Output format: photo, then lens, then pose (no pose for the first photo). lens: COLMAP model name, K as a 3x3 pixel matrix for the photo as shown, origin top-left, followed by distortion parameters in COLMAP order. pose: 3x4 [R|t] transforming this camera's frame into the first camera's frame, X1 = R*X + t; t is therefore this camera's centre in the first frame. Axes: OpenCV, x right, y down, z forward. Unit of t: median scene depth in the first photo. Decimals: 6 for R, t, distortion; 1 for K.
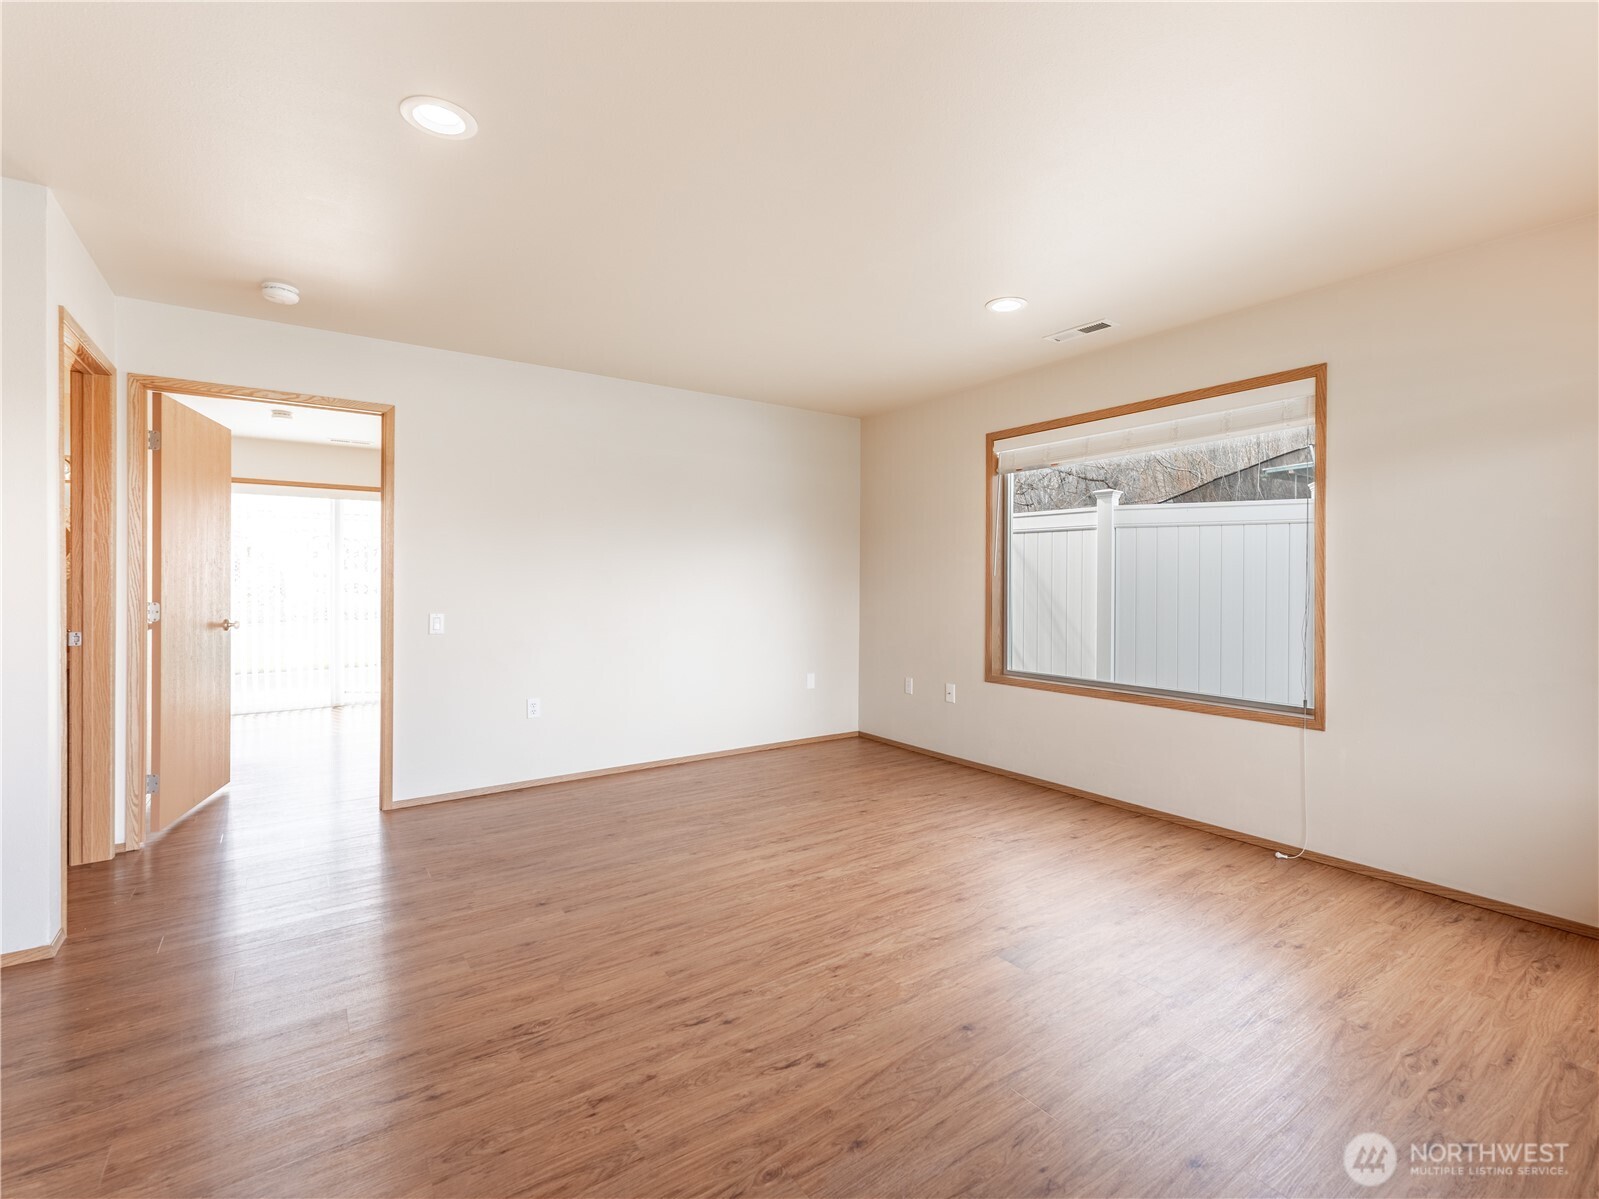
lens RADIAL K [[699.6, 0, 800.4], [0, 699.6, 589.7], [0, 0, 1]] dist [0.003302, -0.000329]
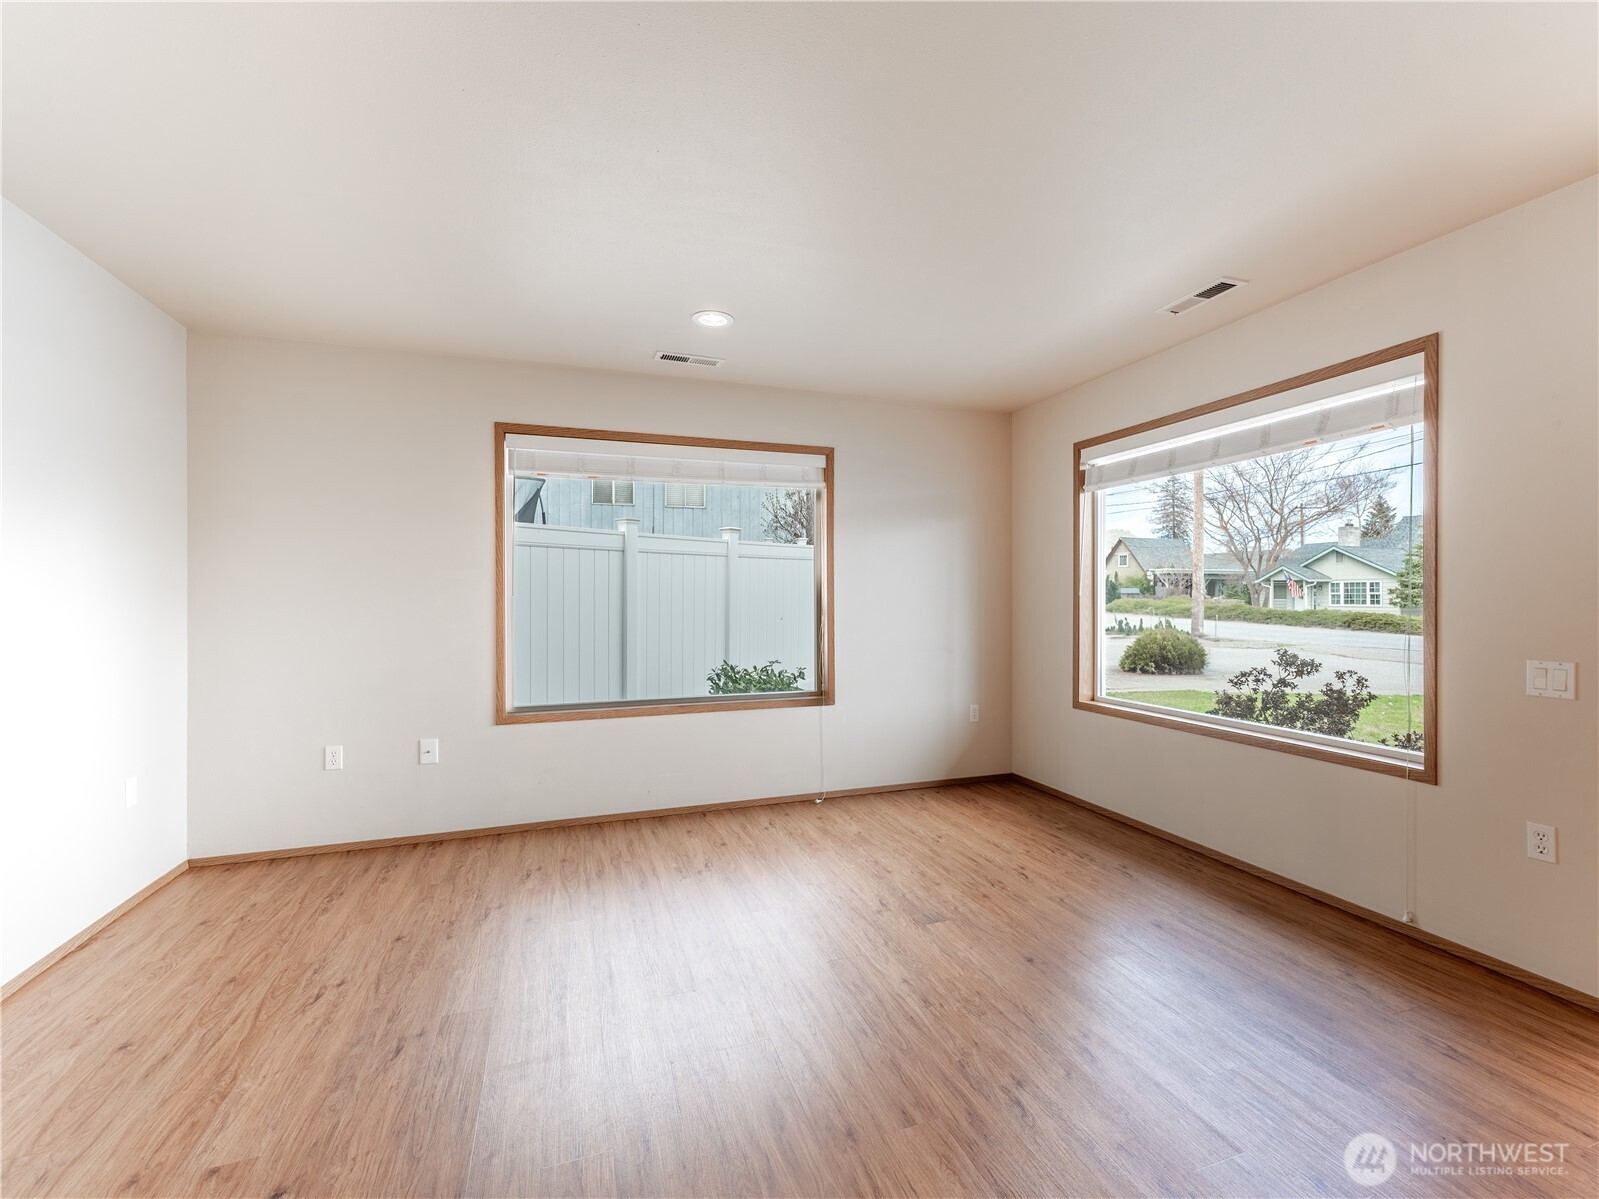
lens RADIAL K [[736.0, 0, 802.8], [0, 736.0, 597.1], [0, 0, 1]] dist [0.004906, 0.000281]
pose [[0.279709, -0.001528, 0.960084, -0.667020], [0.018355, 0.999824, -0.003756, -0.011915], [-0.959909, 0.018673, 0.279688, 0.596591]]
